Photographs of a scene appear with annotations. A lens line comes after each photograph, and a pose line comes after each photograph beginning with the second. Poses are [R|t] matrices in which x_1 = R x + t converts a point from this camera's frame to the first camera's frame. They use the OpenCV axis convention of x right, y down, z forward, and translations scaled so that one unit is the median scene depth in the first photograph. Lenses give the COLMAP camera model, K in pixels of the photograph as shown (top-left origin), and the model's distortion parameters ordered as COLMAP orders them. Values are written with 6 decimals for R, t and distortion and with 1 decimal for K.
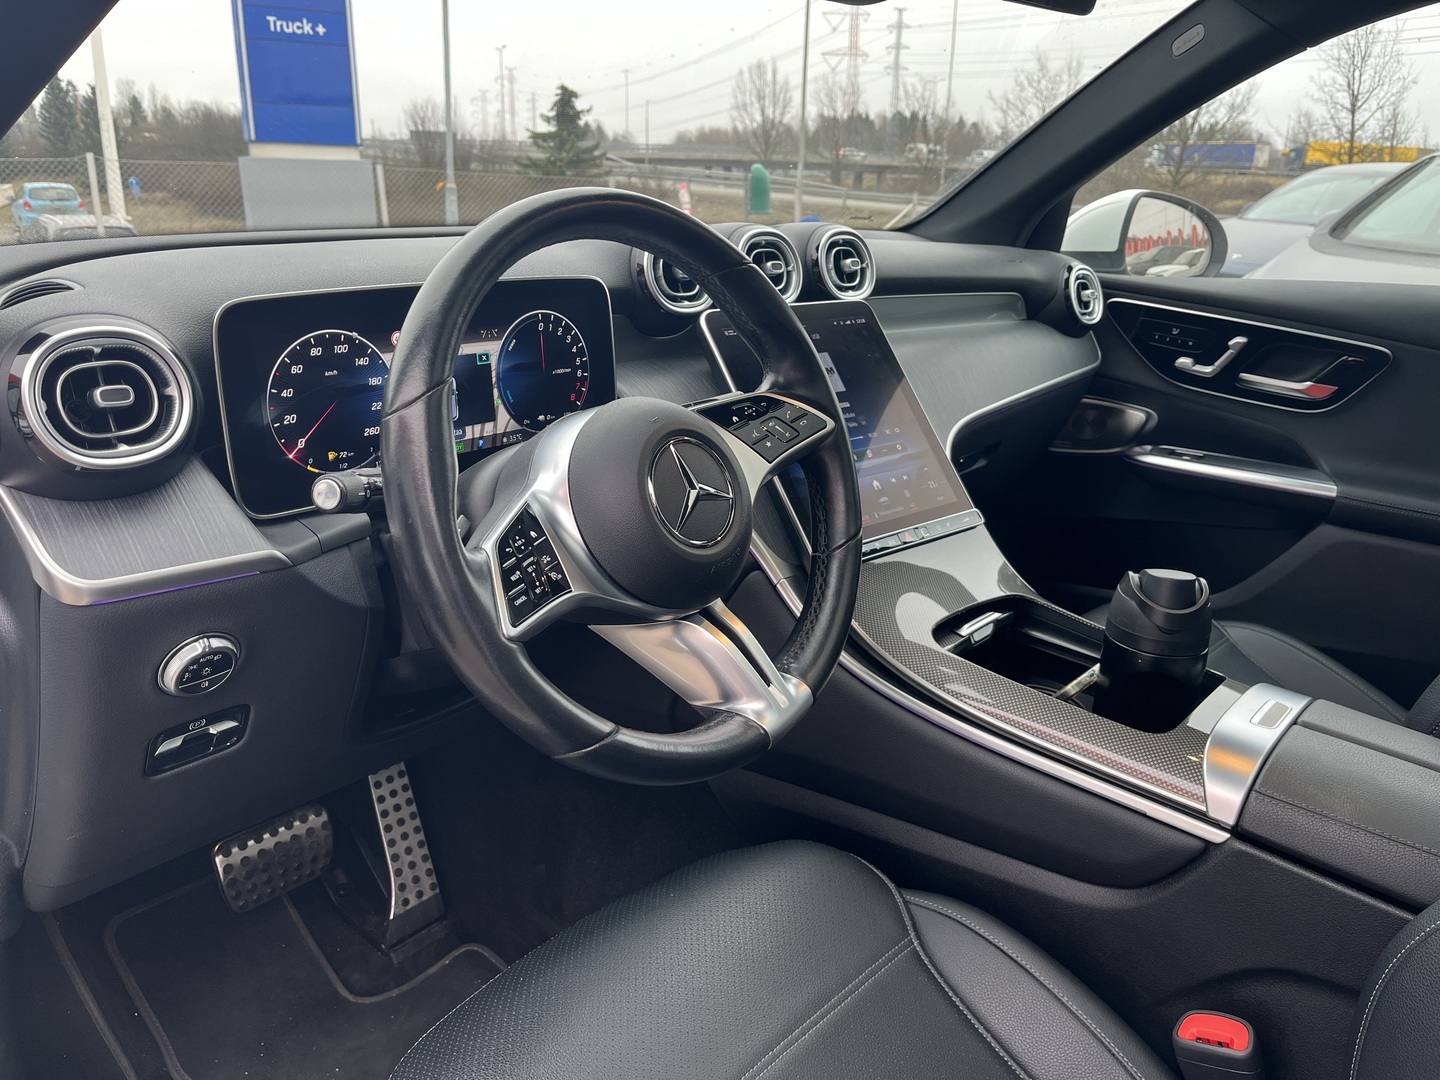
lens RADIAL K [[1101.2, 0, 743.0], [0, 1101.2, 539.8], [0, 0, 1]] dist [0.108613, -0.144870]
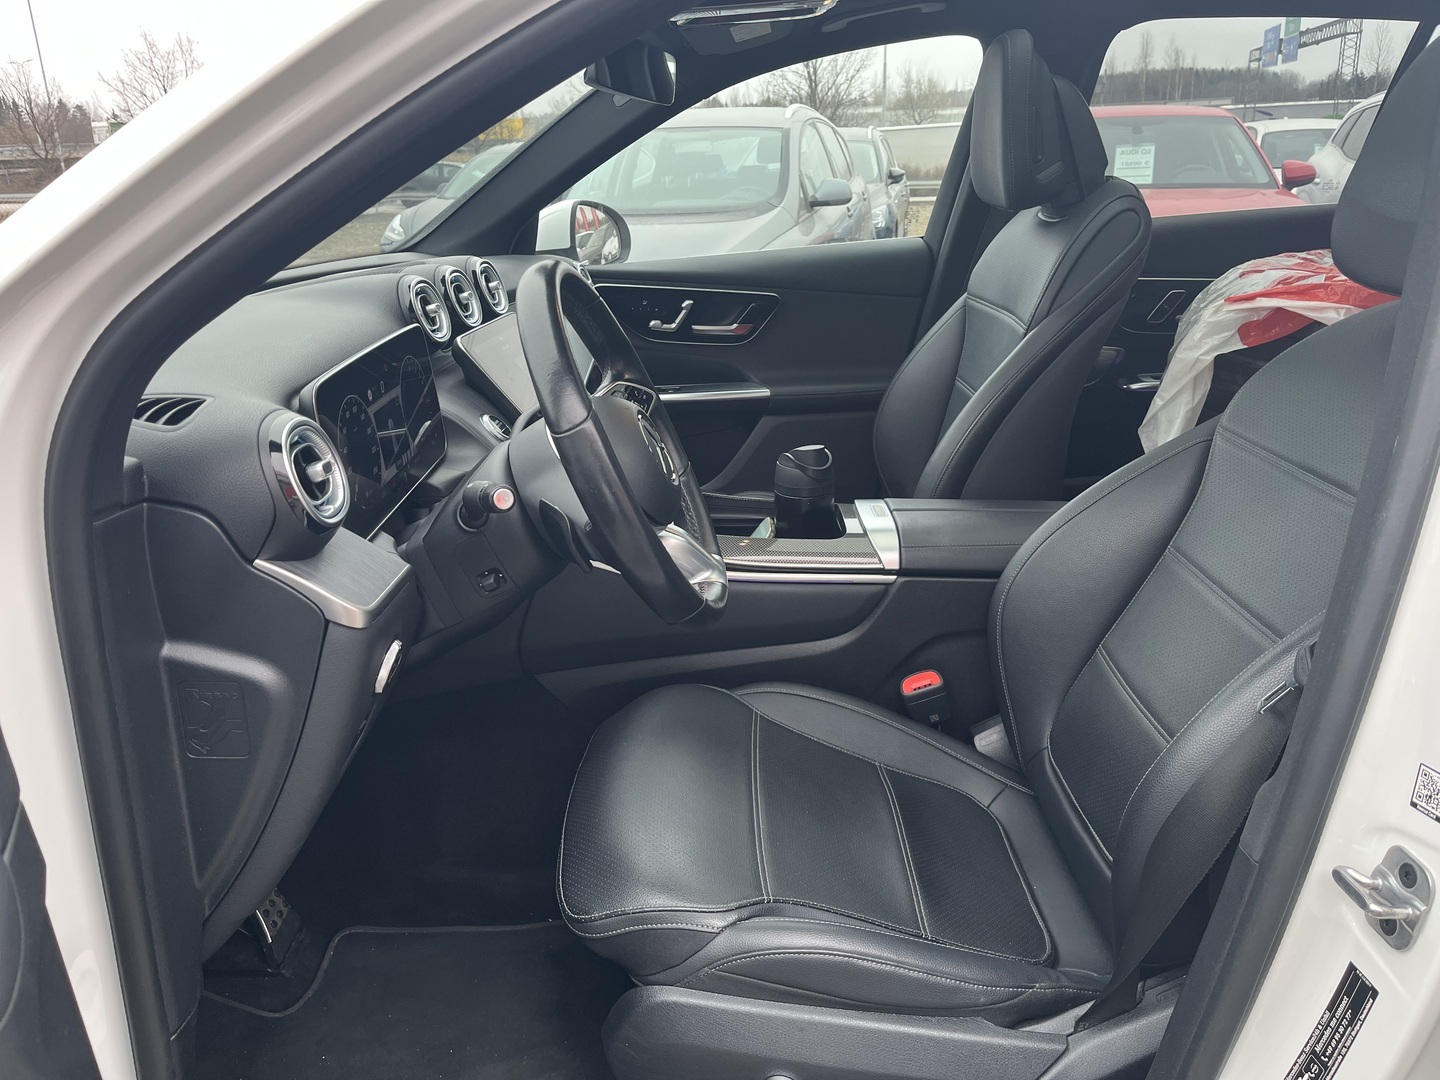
lens RADIAL K [[1101.2, 0, 743.0], [0, 1101.2, 539.8], [0, 0, 1]] dist [0.108613, -0.144870]
pose [[0.748121, -0.275504, 0.603666, -0.437262], [0.261037, 0.958577, 0.113978, -0.030849], [-0.610061, 0.072309, 0.789048, -0.132339]]
